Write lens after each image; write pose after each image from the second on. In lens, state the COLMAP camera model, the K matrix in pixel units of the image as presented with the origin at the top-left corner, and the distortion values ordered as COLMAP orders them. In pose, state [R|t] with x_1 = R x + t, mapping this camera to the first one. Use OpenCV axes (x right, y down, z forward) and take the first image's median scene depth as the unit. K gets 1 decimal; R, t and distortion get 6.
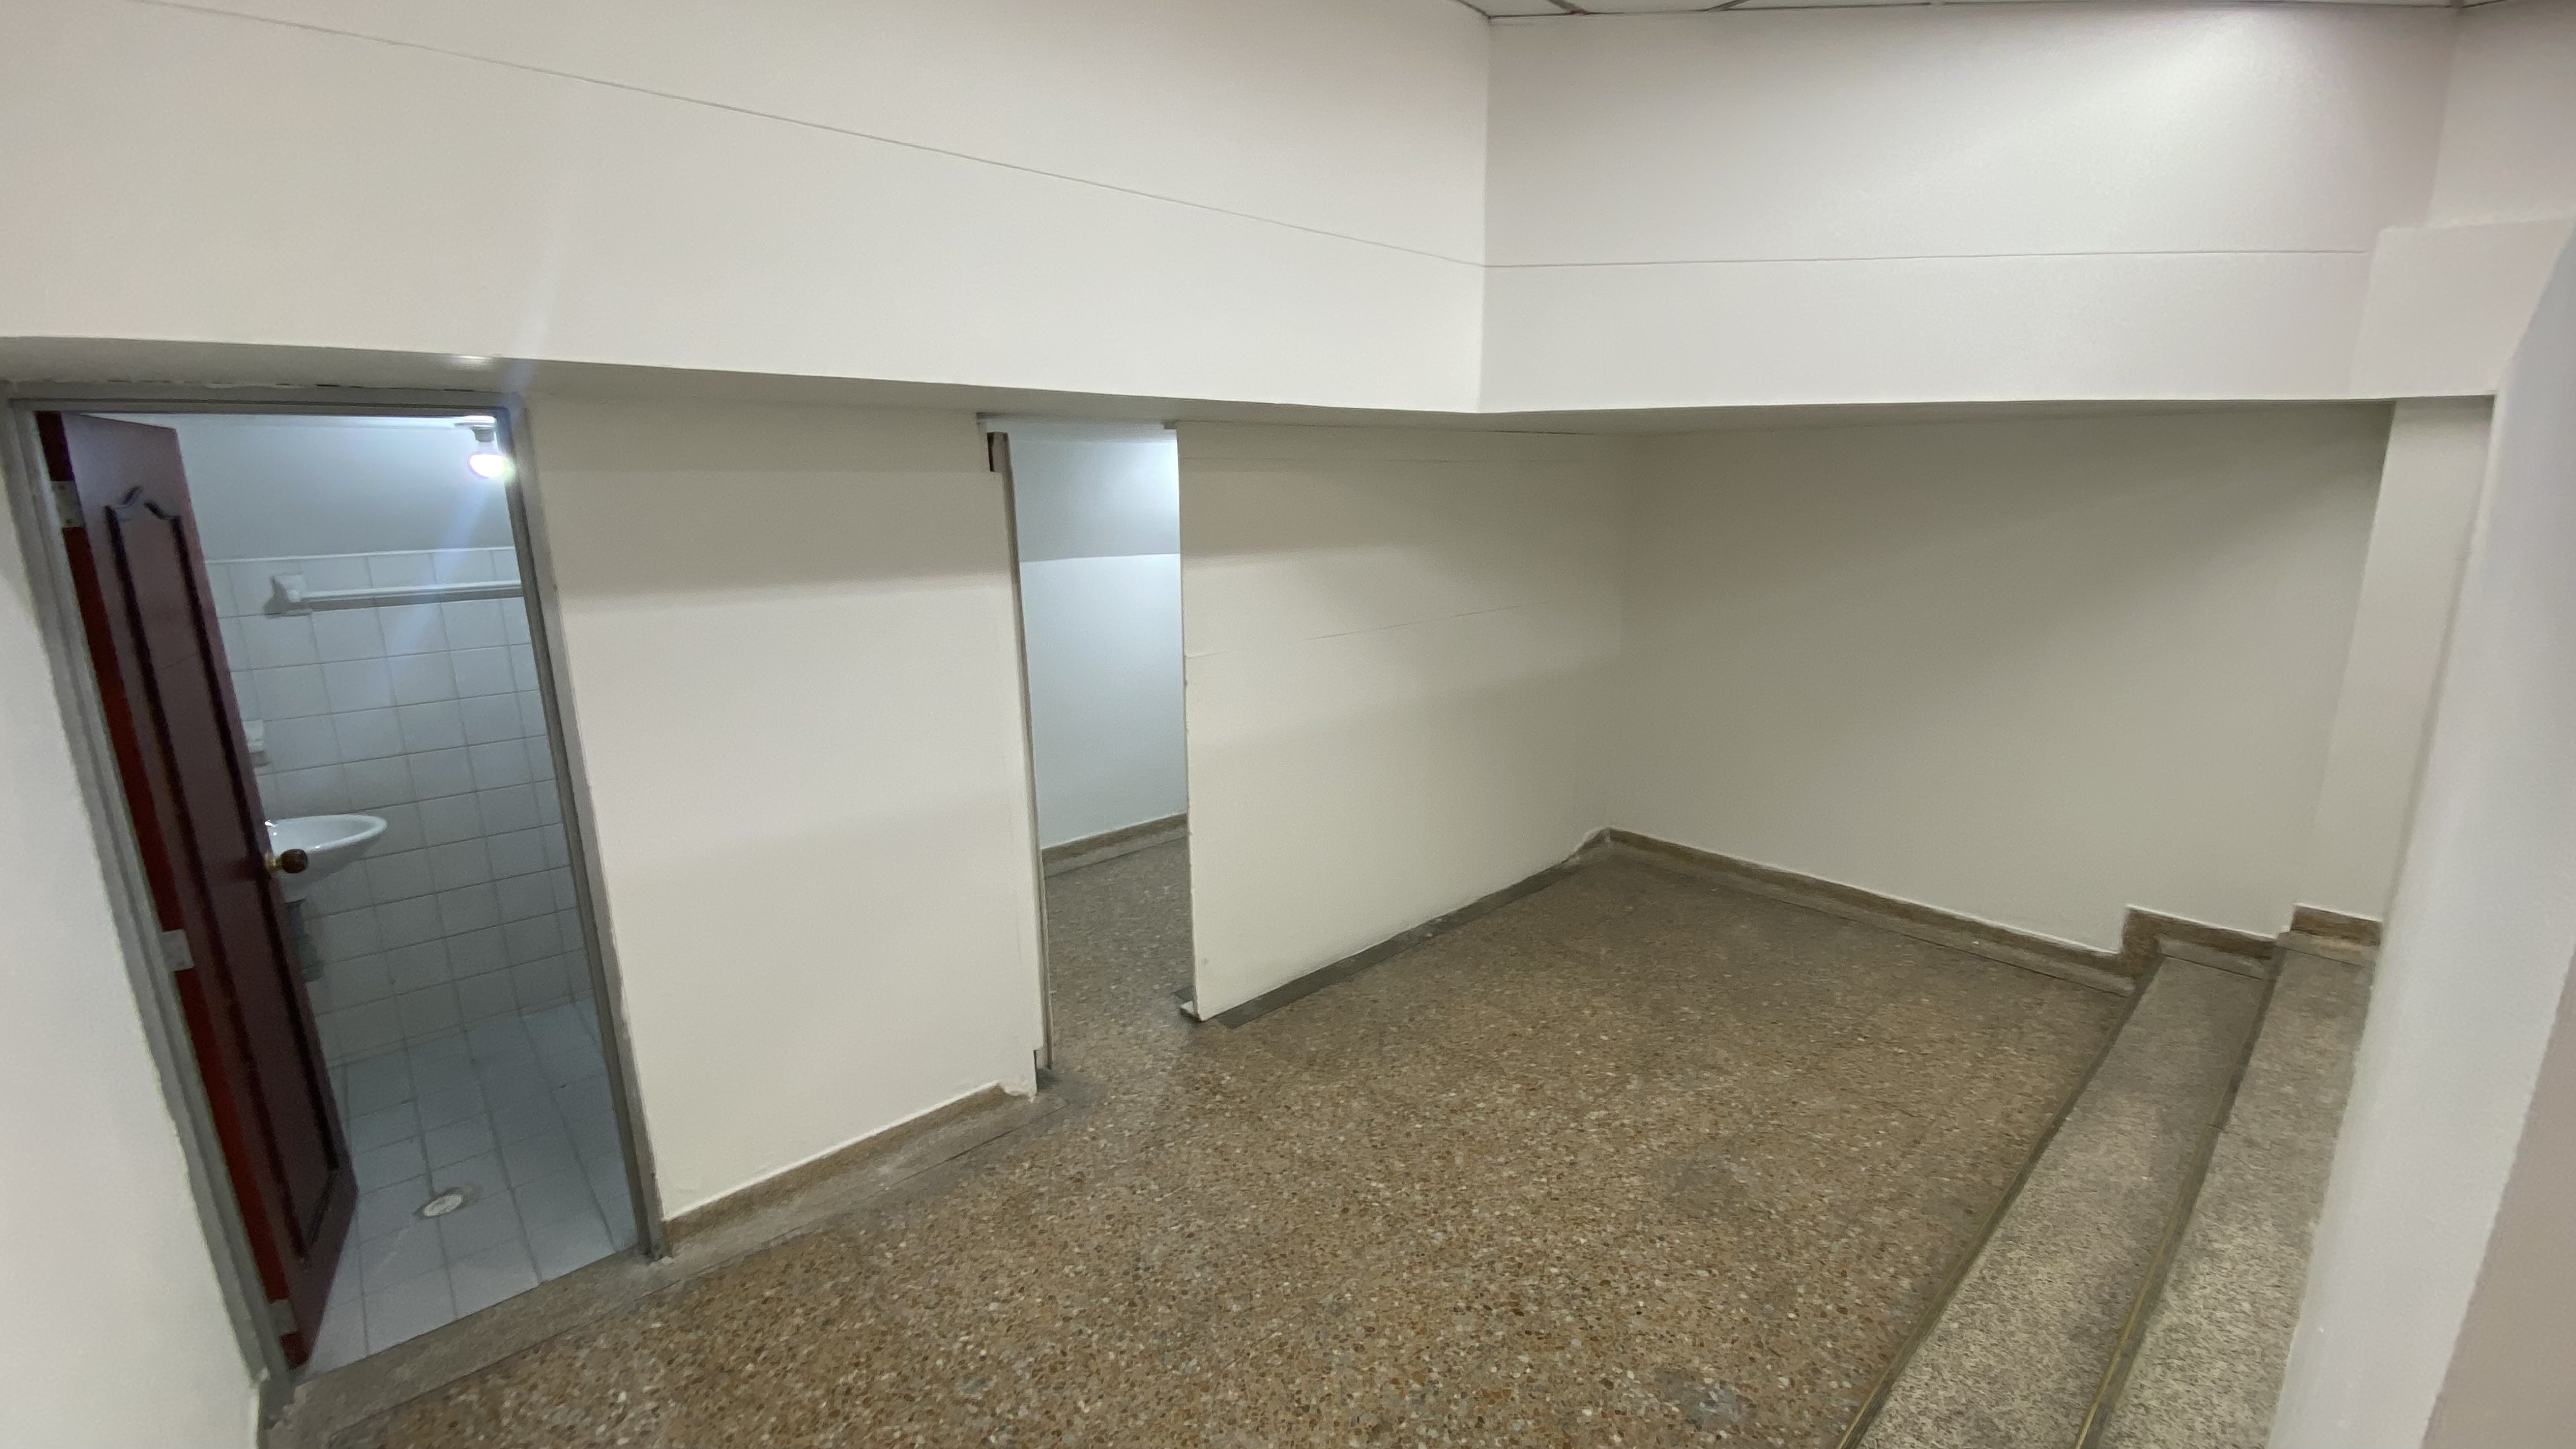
lens RADIAL K [[1041.3, 0, 1282.5], [0, 1041.3, 718.6], [0, 0, 1]] dist [0.027971, -0.024201]
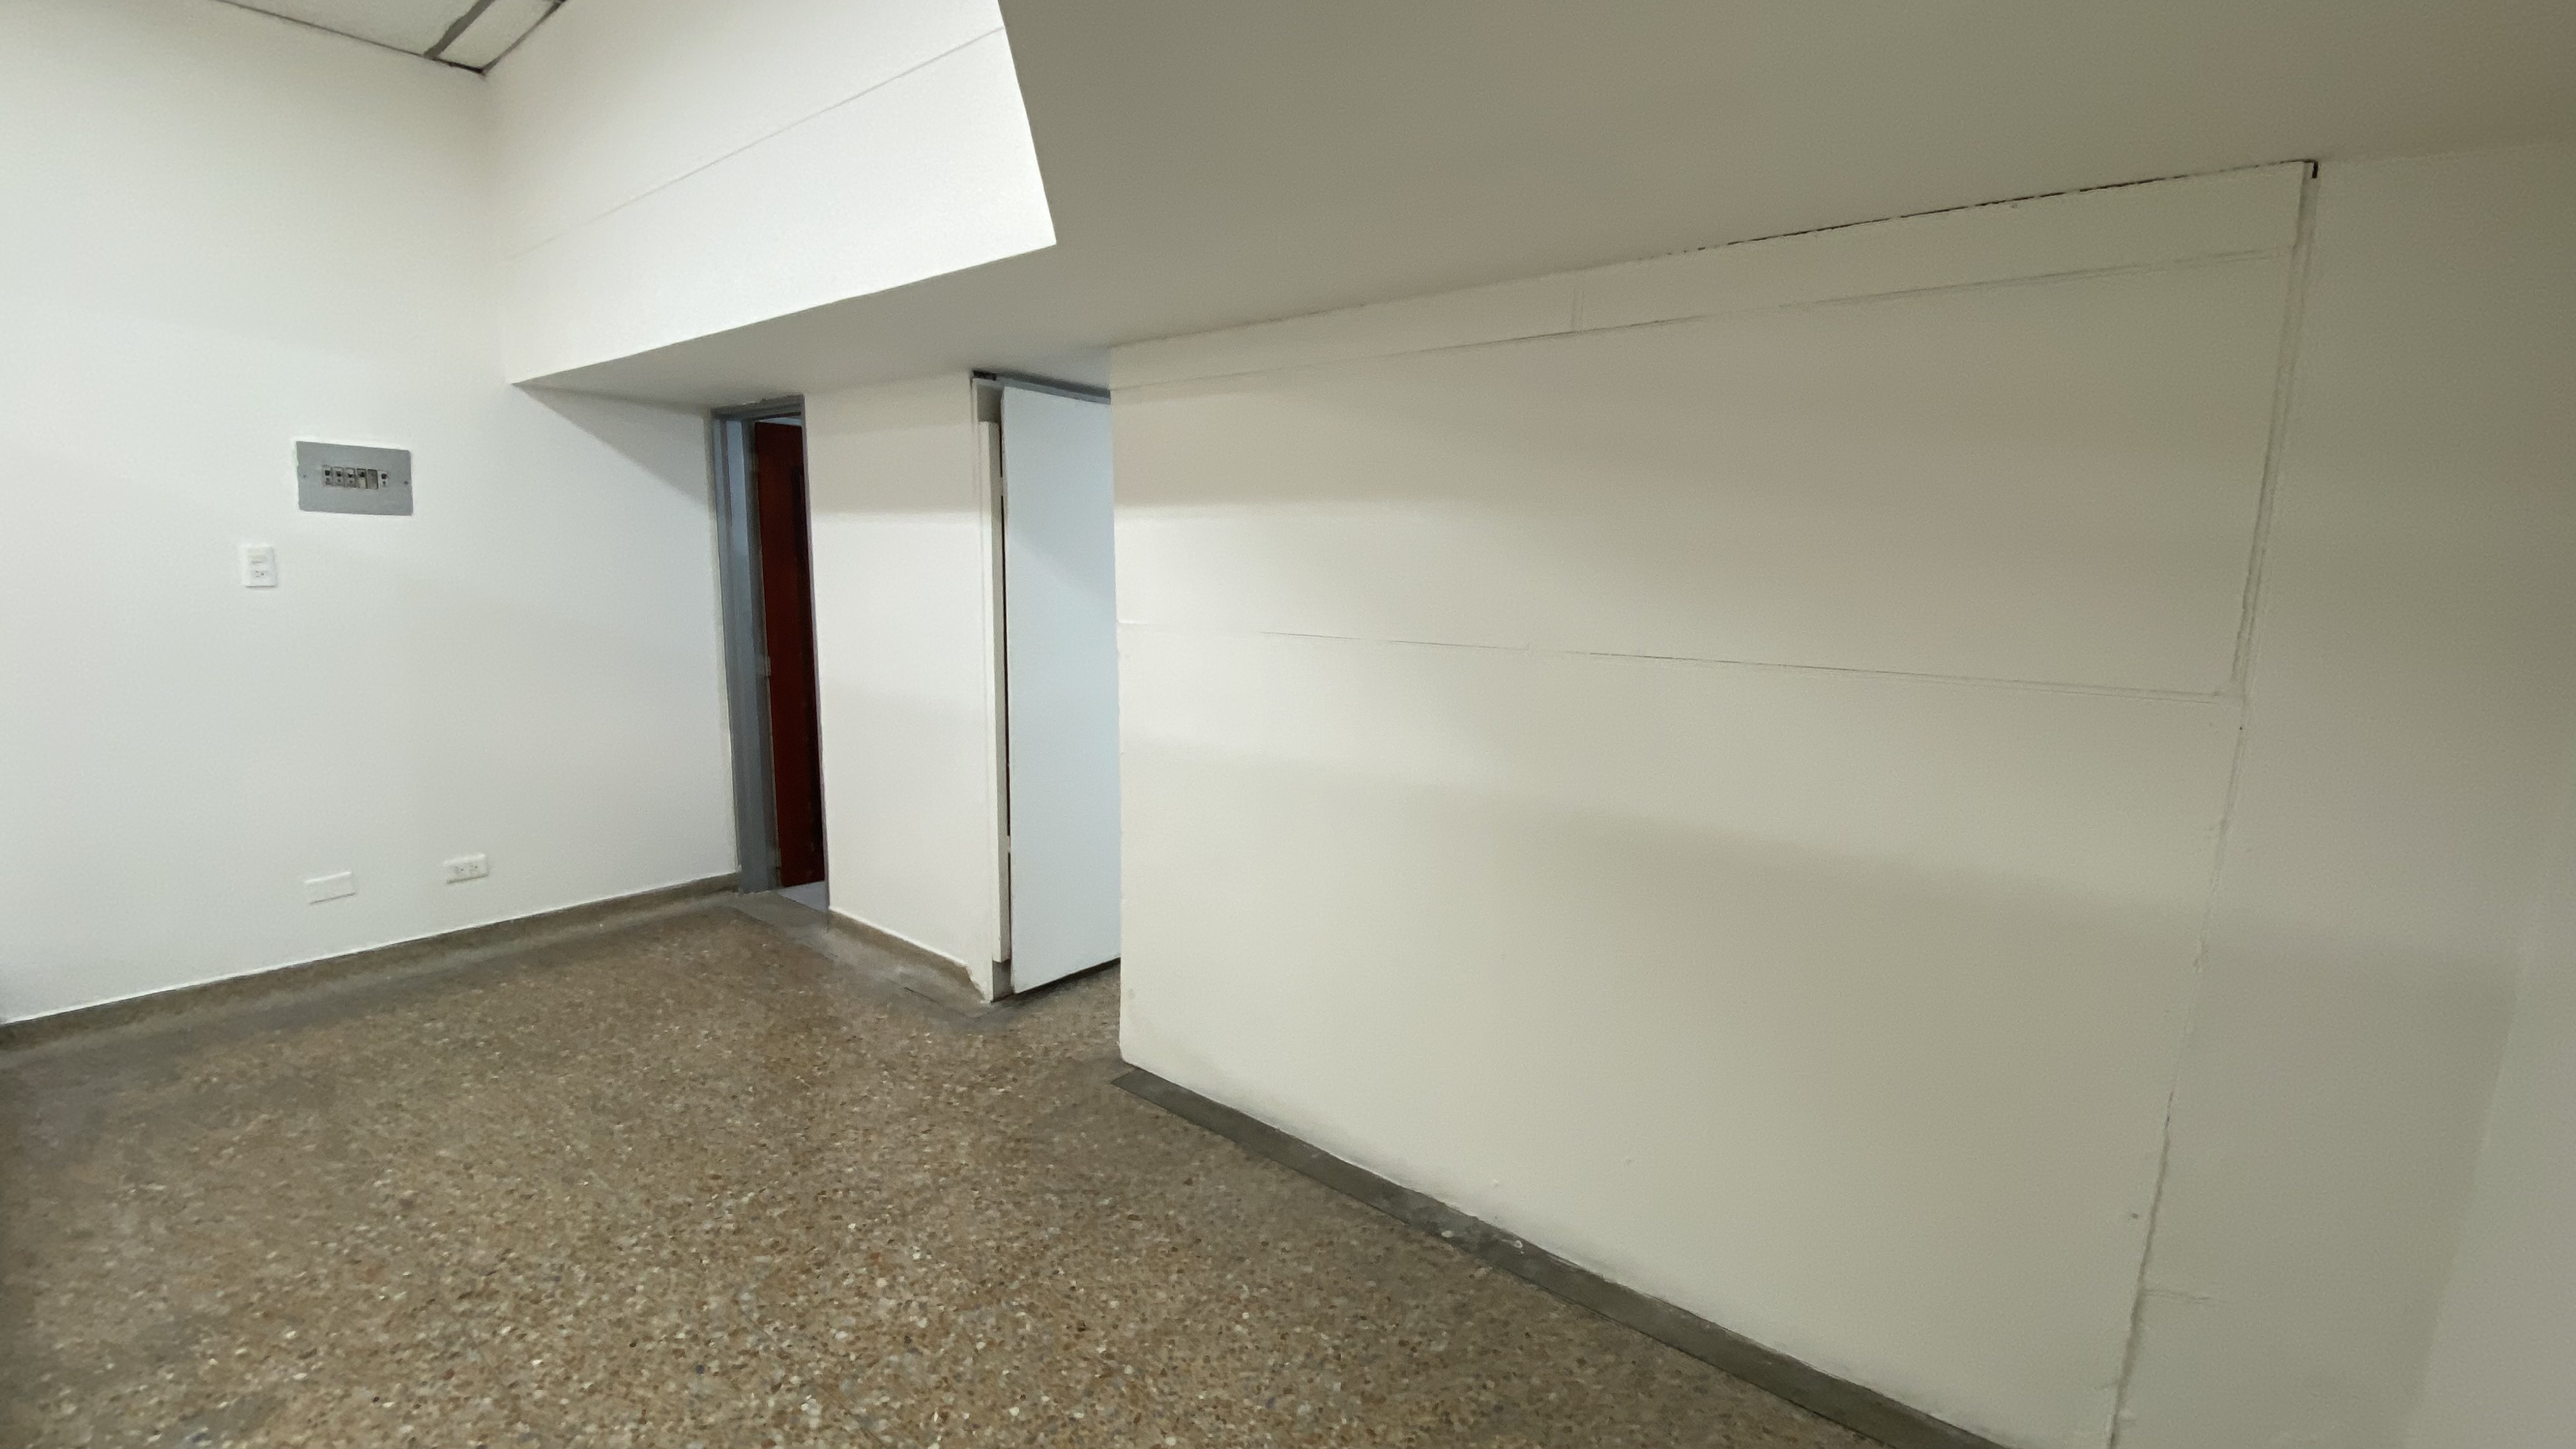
lens RADIAL K [[1066.5, 0, 1245.5], [0, 1066.5, 703.8], [0, 0, 1]] dist [0.039493, -0.020050]
pose [[0.139336, 0.159921, -0.977247, 0.915678], [-0.222884, 0.966615, 0.126402, -0.148962], [0.964836, 0.200200, 0.170328, 1.109755]]
